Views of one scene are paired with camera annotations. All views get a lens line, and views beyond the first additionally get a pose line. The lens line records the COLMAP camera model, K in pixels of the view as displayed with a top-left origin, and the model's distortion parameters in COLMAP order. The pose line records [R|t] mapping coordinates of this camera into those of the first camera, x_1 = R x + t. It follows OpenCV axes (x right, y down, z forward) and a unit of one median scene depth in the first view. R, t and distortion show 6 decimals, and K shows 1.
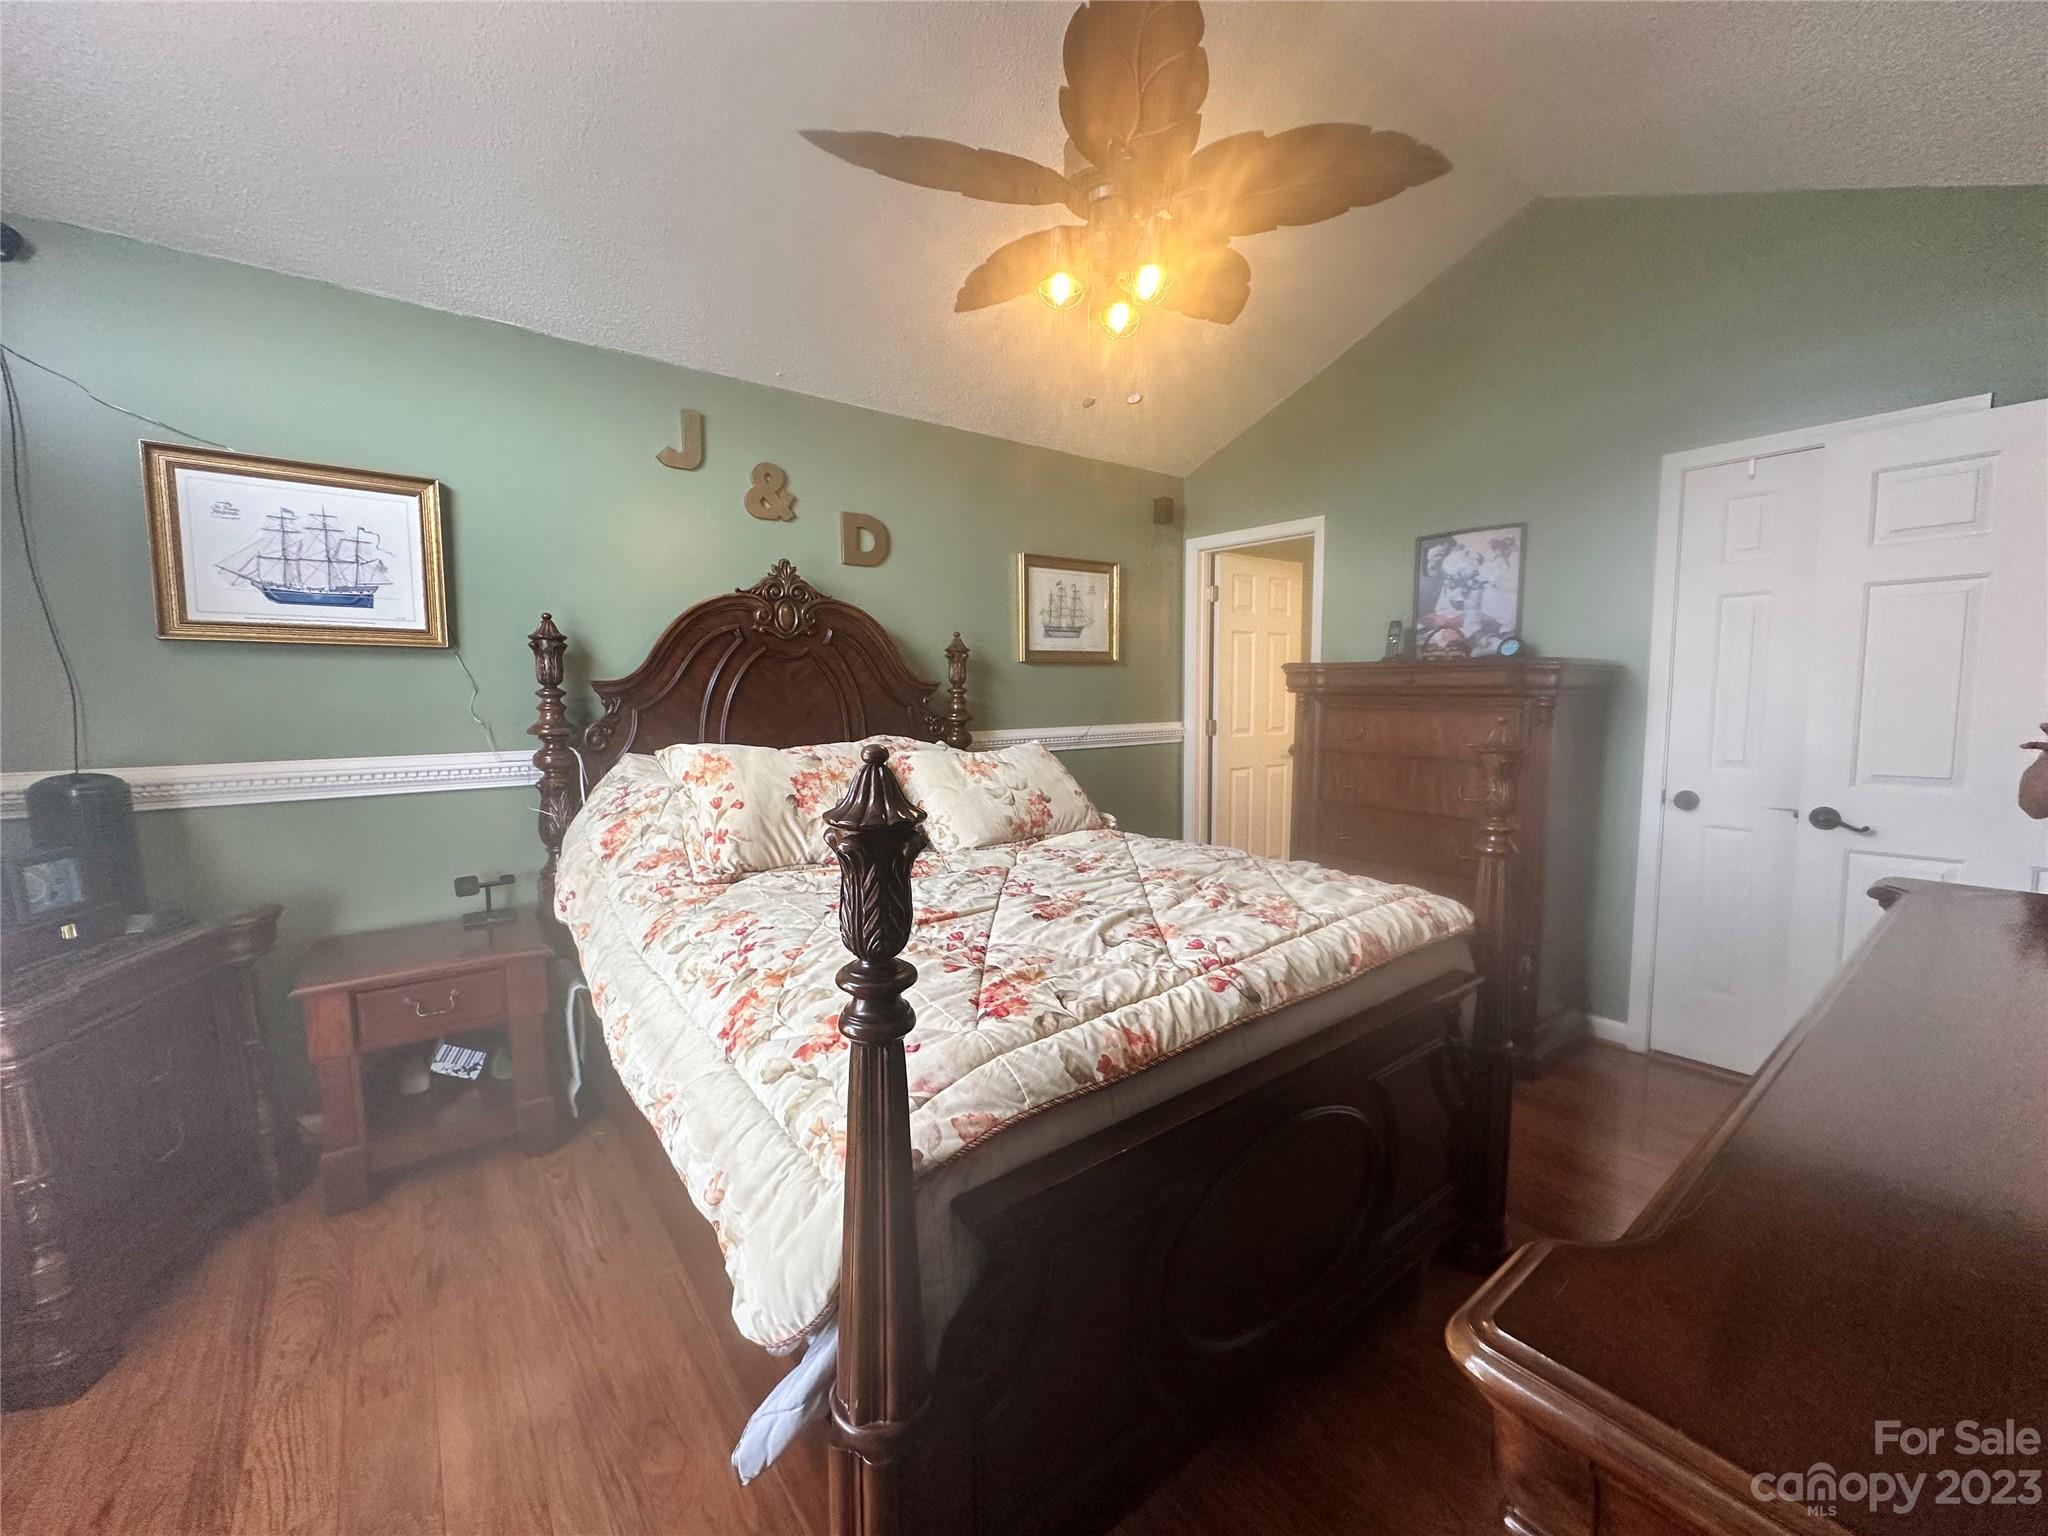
lens RADIAL K [[811.6, 0, 1026.2], [0, 811.6, 767.0], [0, 0, 1]] dist [-0.001802, 0.000270]
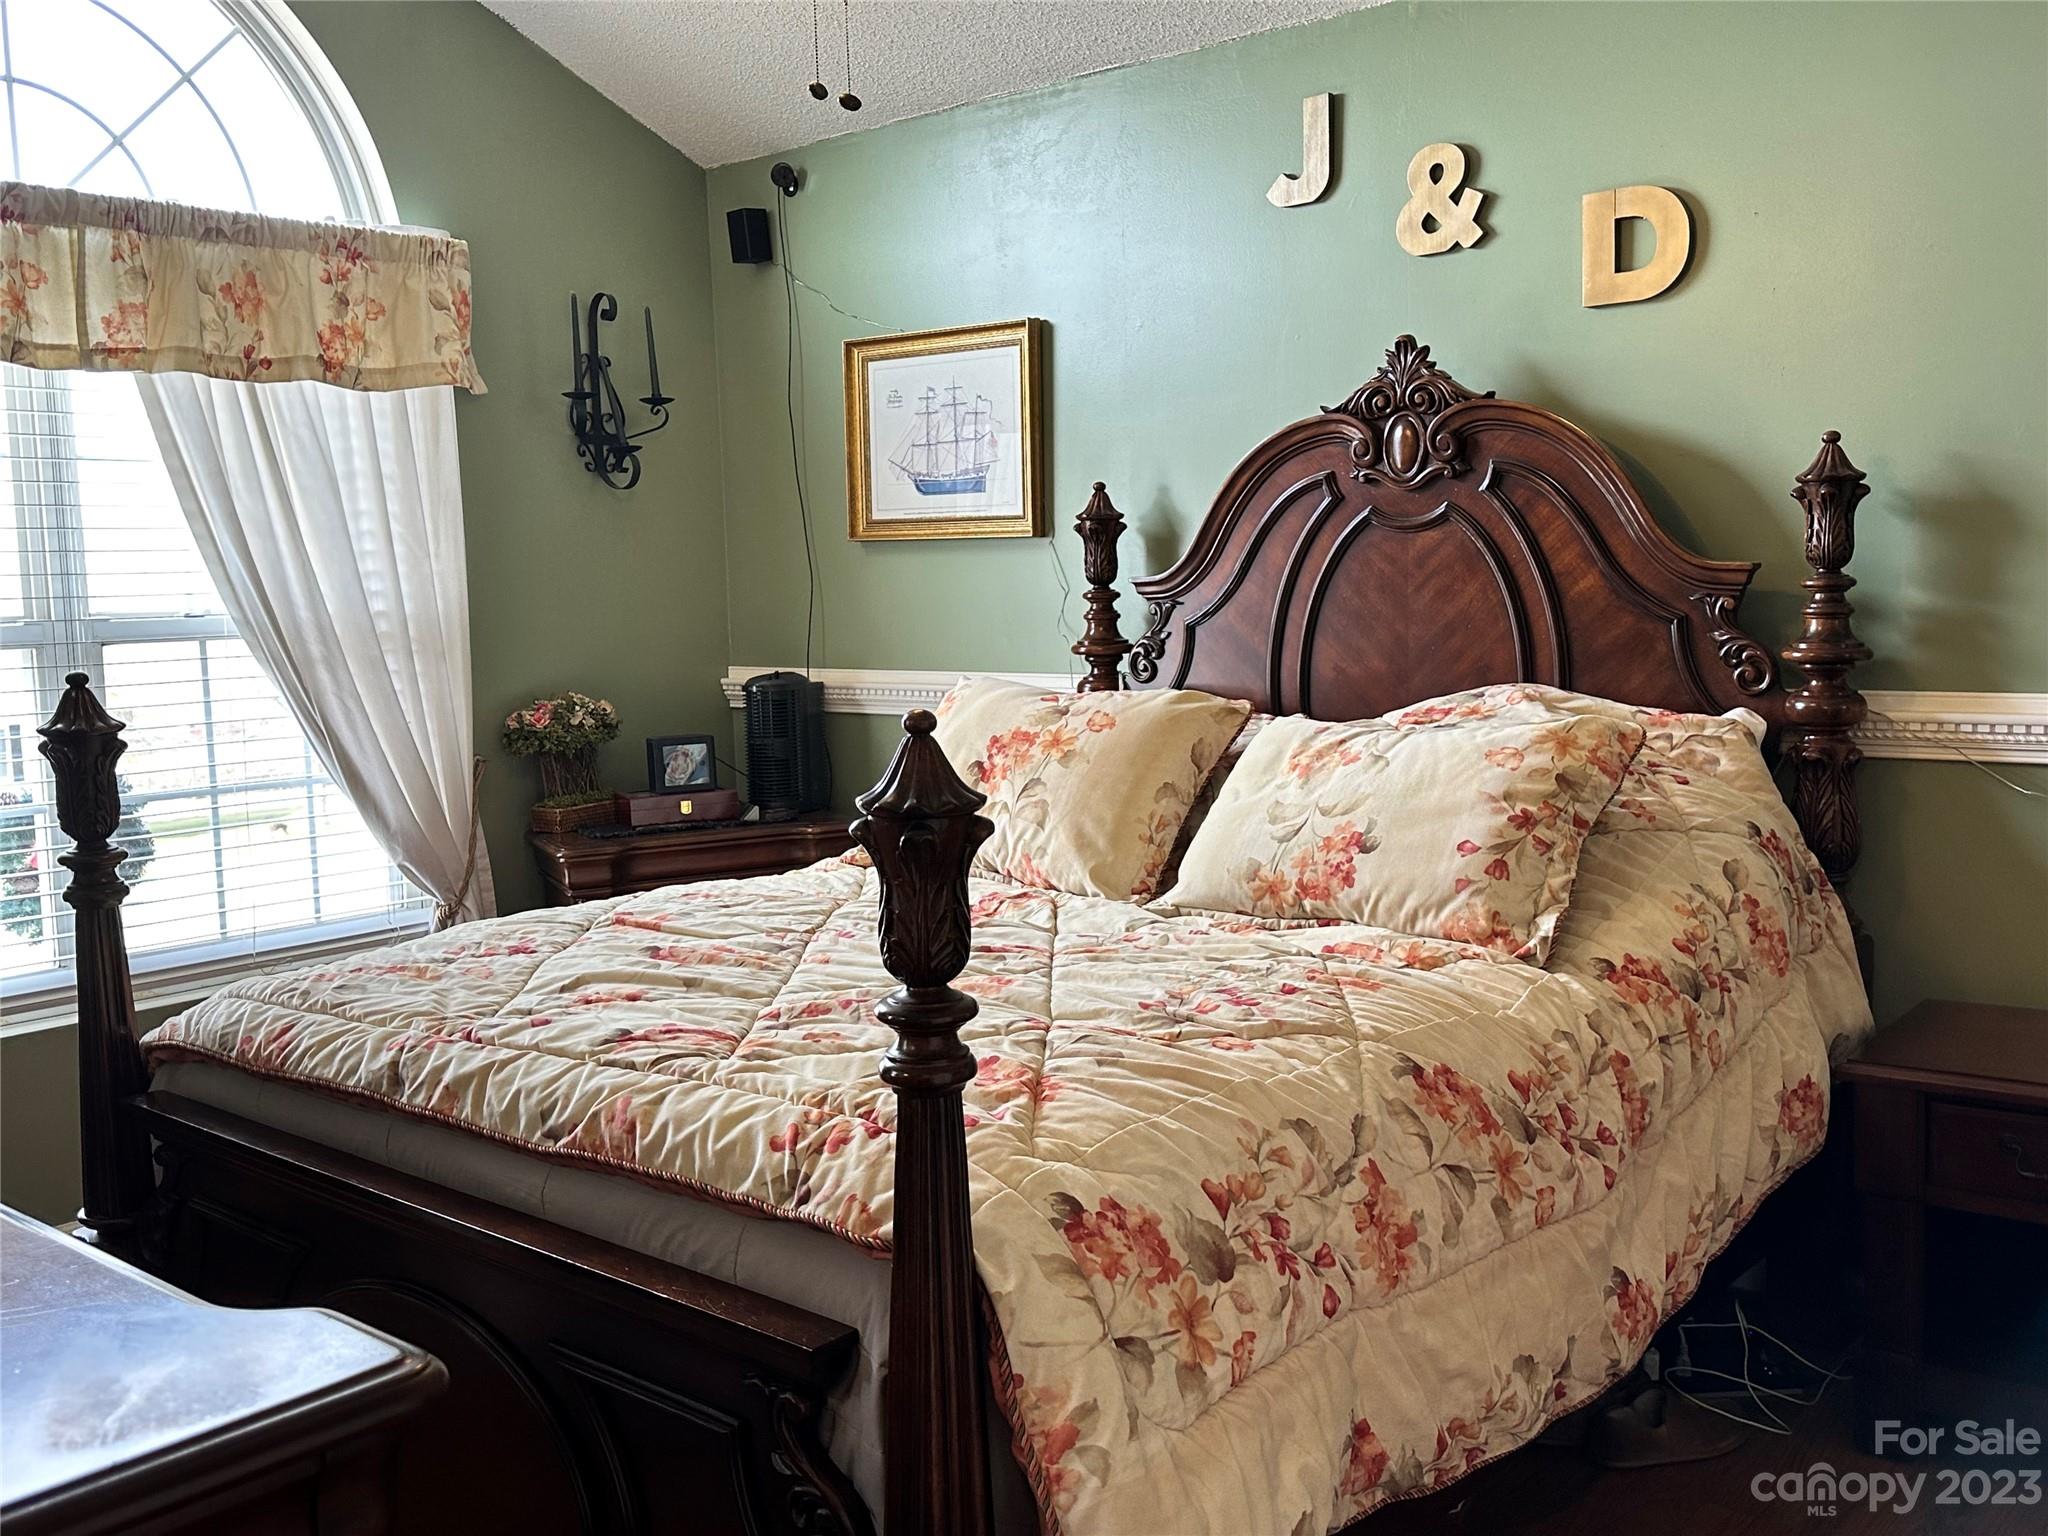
lens RADIAL K [[1858.5, 0, 1032.2], [0, 1858.5, 770.6], [0, 0, 1]] dist [0.168342, -0.325960]
pose [[0.203337, 0.102816, -0.973695, 1.223665], [-0.071026, 0.993400, 0.090065, -0.099856], [0.976529, 0.050844, 0.209298, 0.748546]]
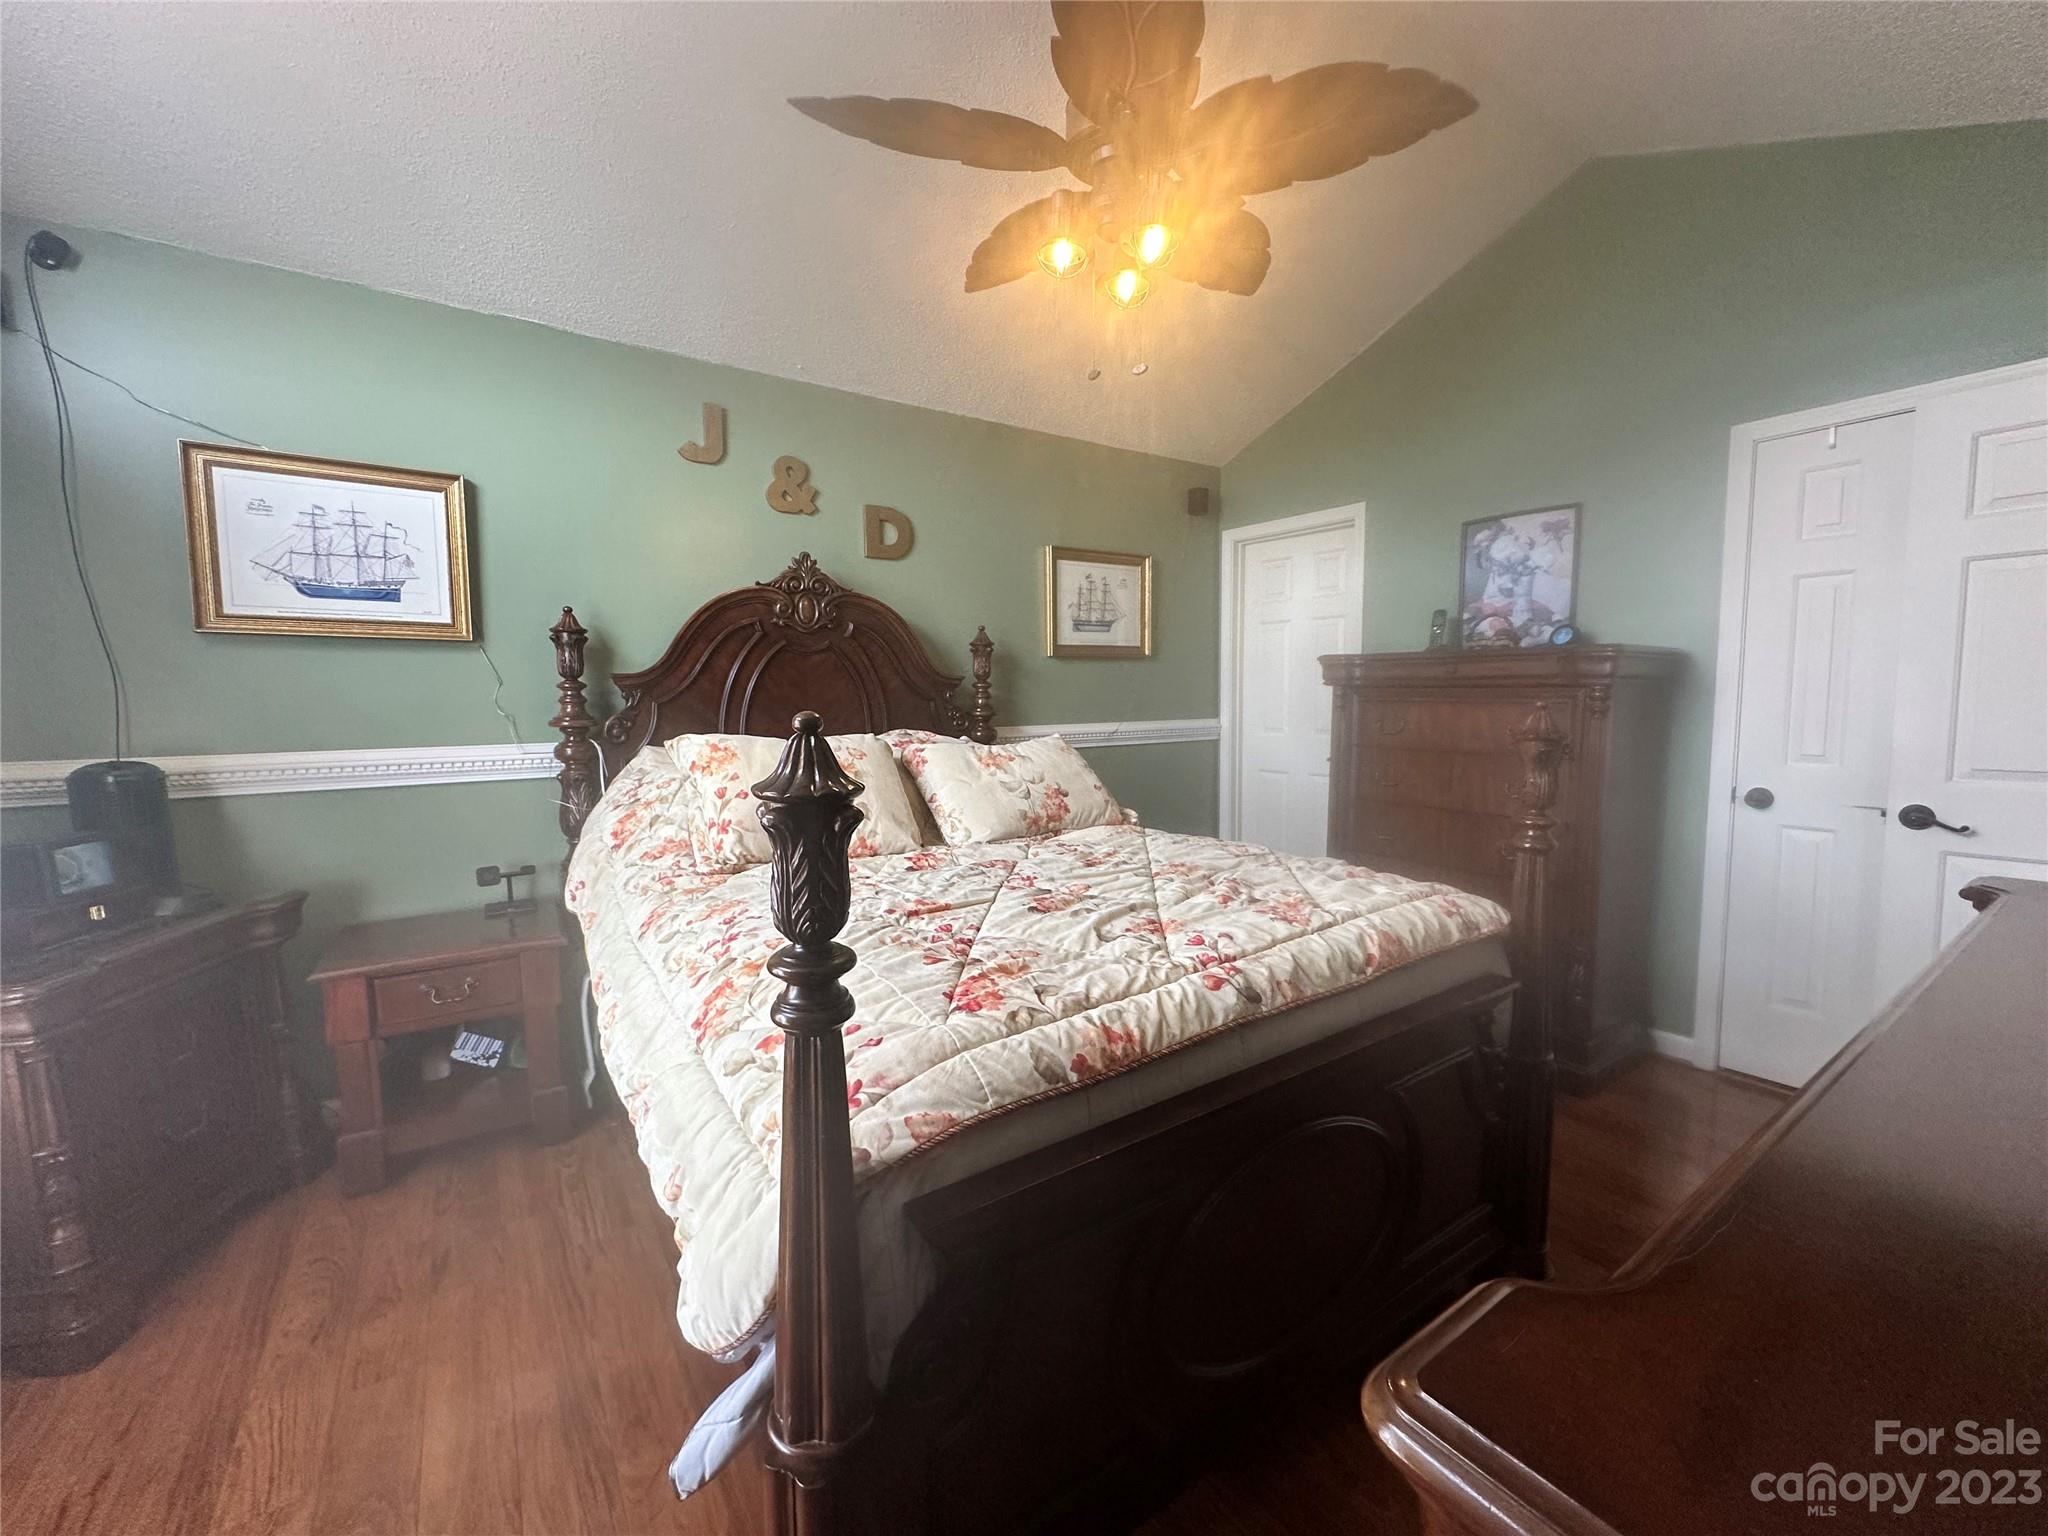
lens RADIAL K [[811.6, 0, 1026.2], [0, 811.6, 767.0], [0, 0, 1]] dist [-0.001802, 0.000270]
pose [[0.998118, 0.002302, -0.061284, 0.049184], [-0.002583, 0.999987, -0.004505, 0.015918], [0.061273, 0.004655, 0.998110, 0.034823]]
